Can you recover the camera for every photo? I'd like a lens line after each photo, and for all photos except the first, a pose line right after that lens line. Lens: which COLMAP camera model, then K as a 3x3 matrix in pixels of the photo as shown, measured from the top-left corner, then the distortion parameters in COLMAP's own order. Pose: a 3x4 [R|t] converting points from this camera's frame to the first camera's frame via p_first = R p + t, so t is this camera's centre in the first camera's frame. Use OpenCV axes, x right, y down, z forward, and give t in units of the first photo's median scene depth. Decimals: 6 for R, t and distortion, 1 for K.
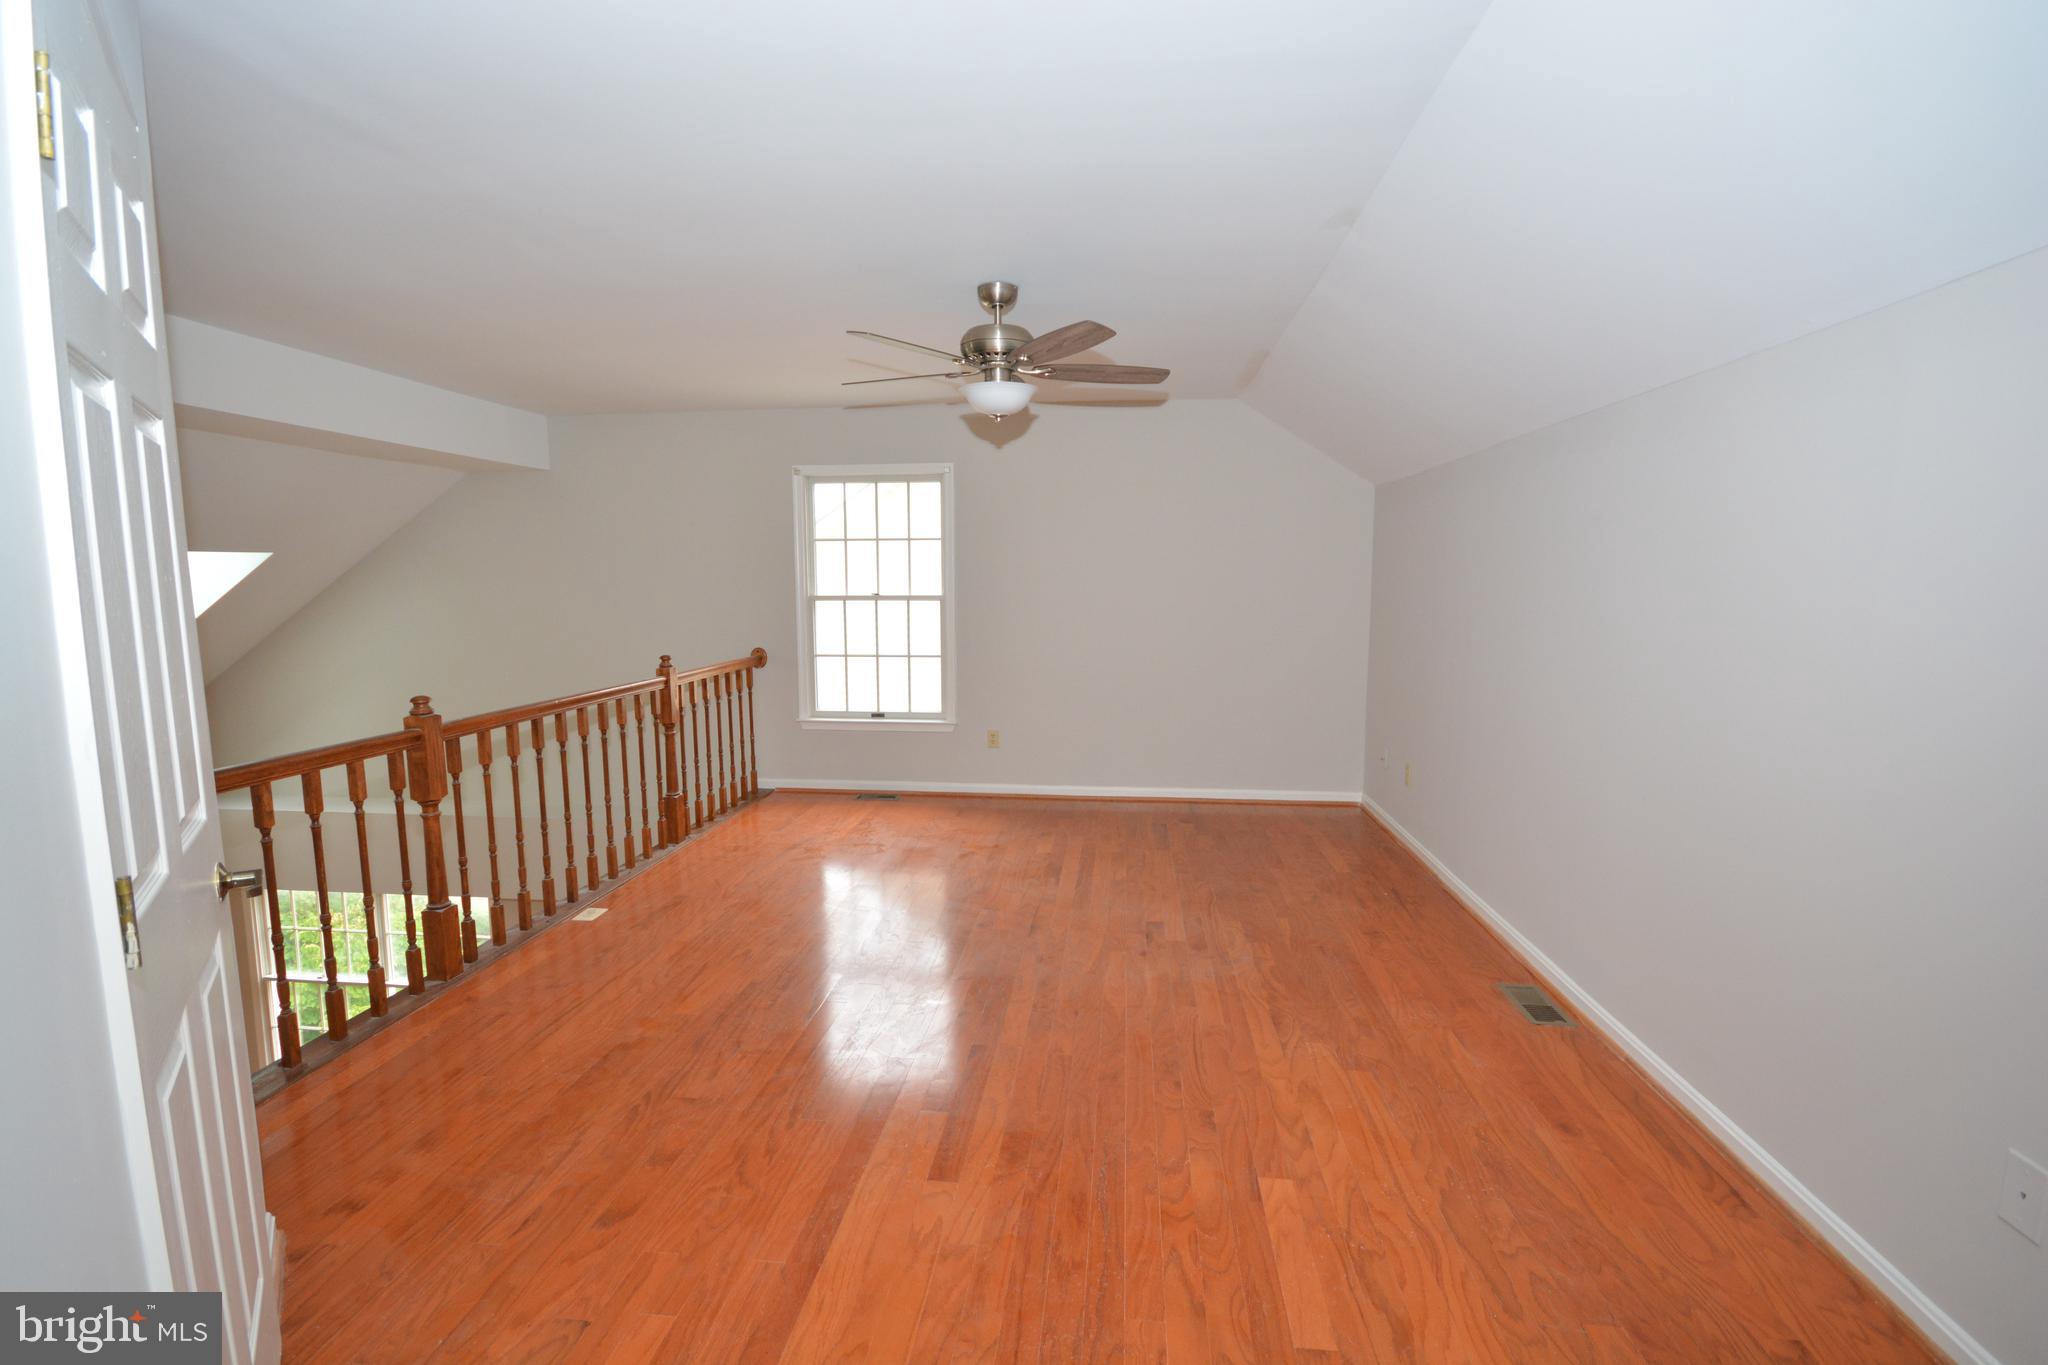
lens RADIAL K [[843.8, 0, 988.9], [0, 843.8, 686.5], [0, 0, 1]] dist [0.001909, -0.009289]
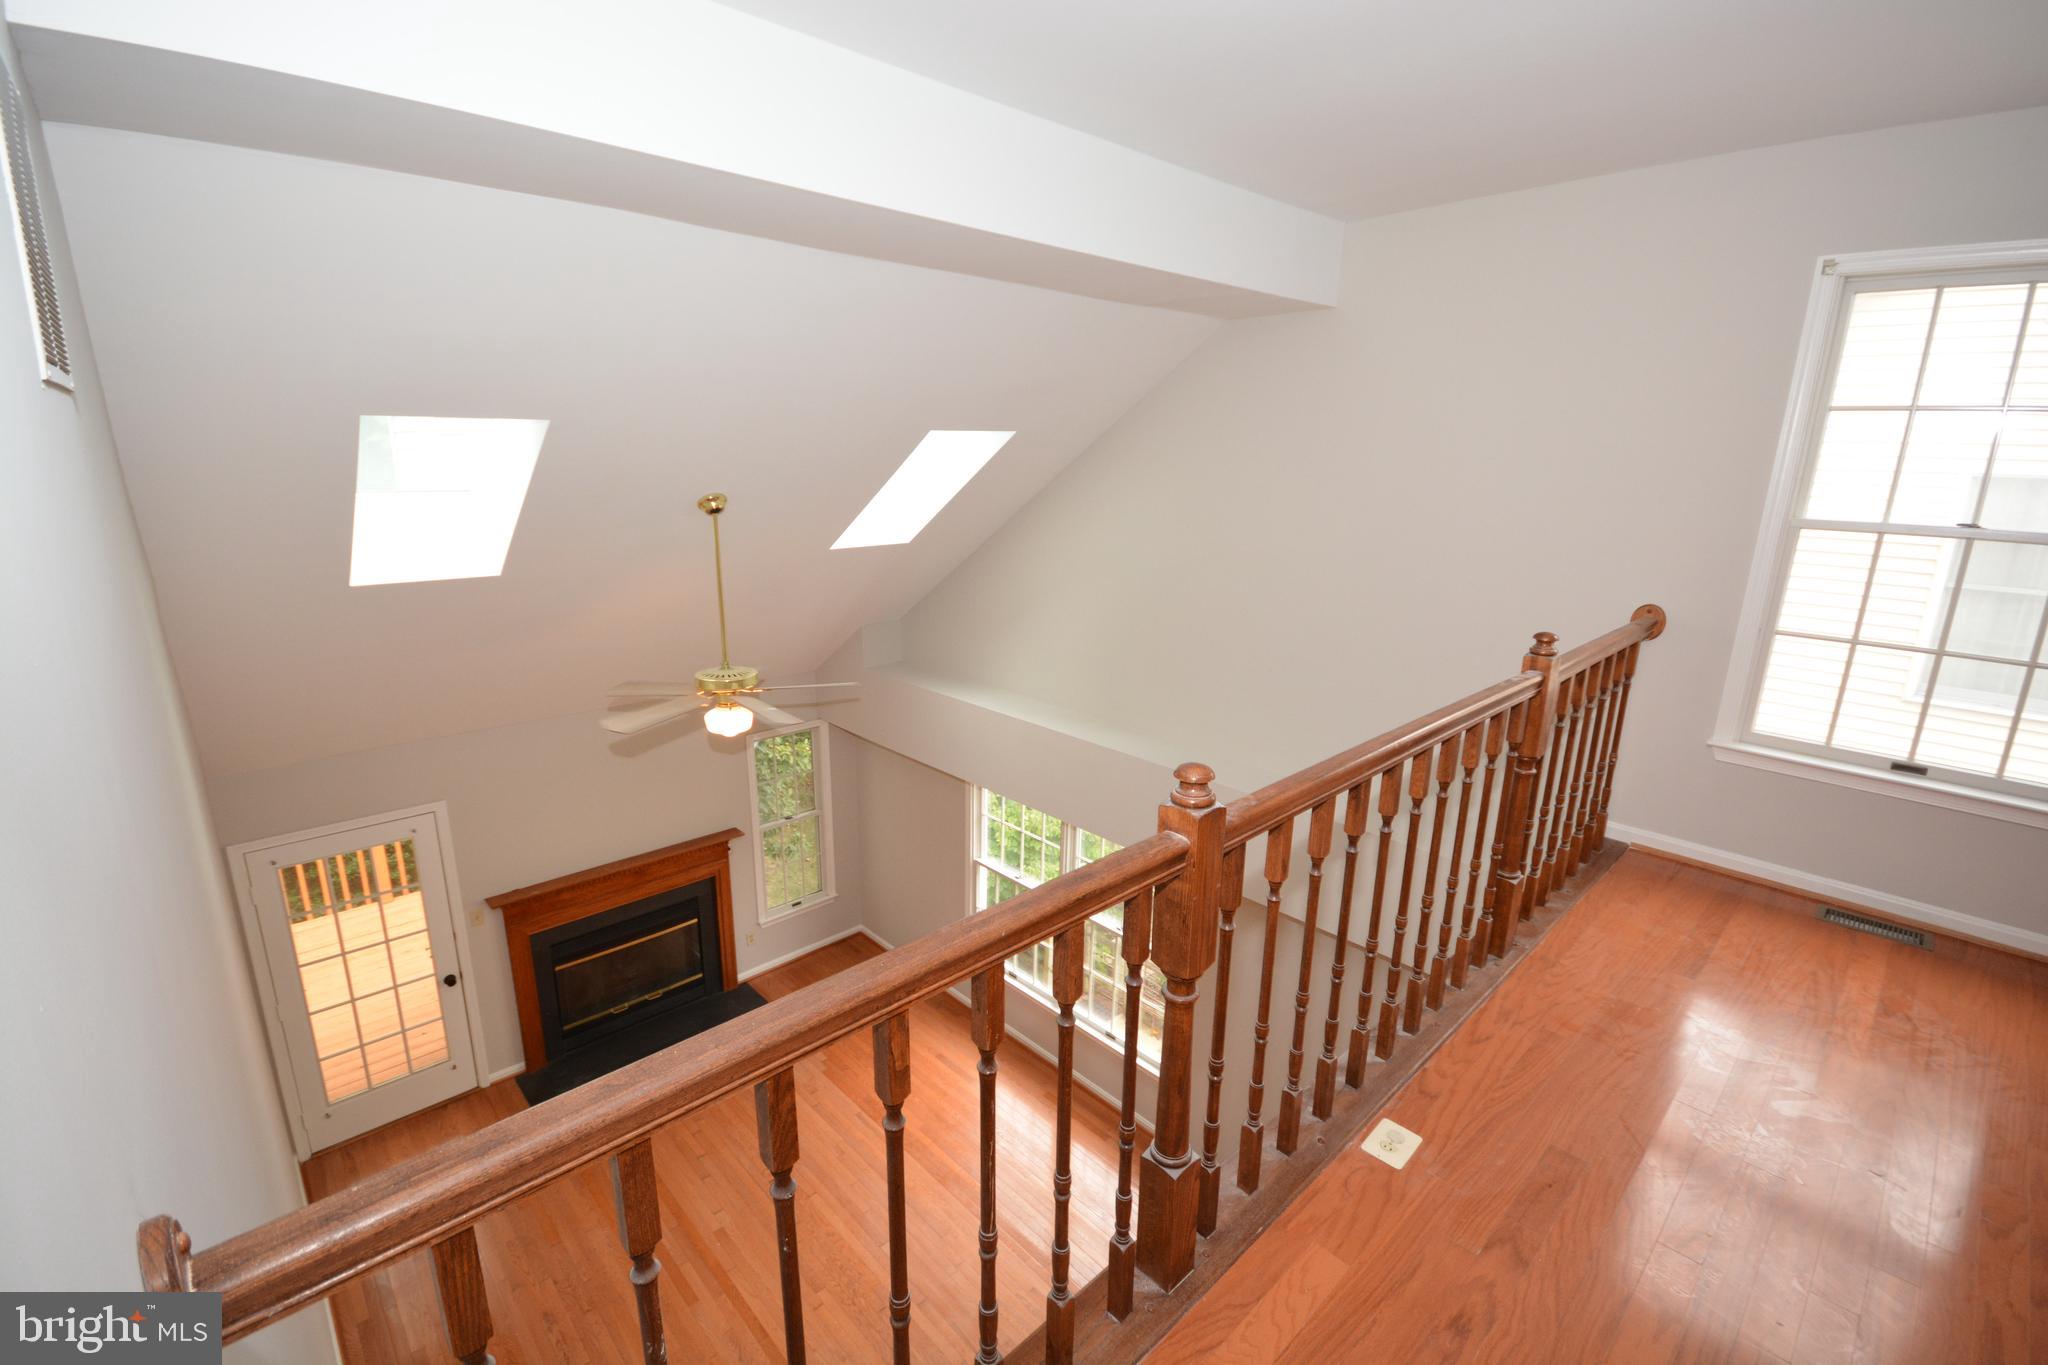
lens RADIAL K [[892.9, 0, 1024.0], [0, 892.9, 682.5], [0, 0, 1]] dist [-0.003433, -0.007264]
pose [[0.762352, 0.173777, -0.623395, -0.278615], [-0.093618, 0.982754, 0.159466, -0.065602], [0.640355, -0.063208, 0.765474, 0.351541]]
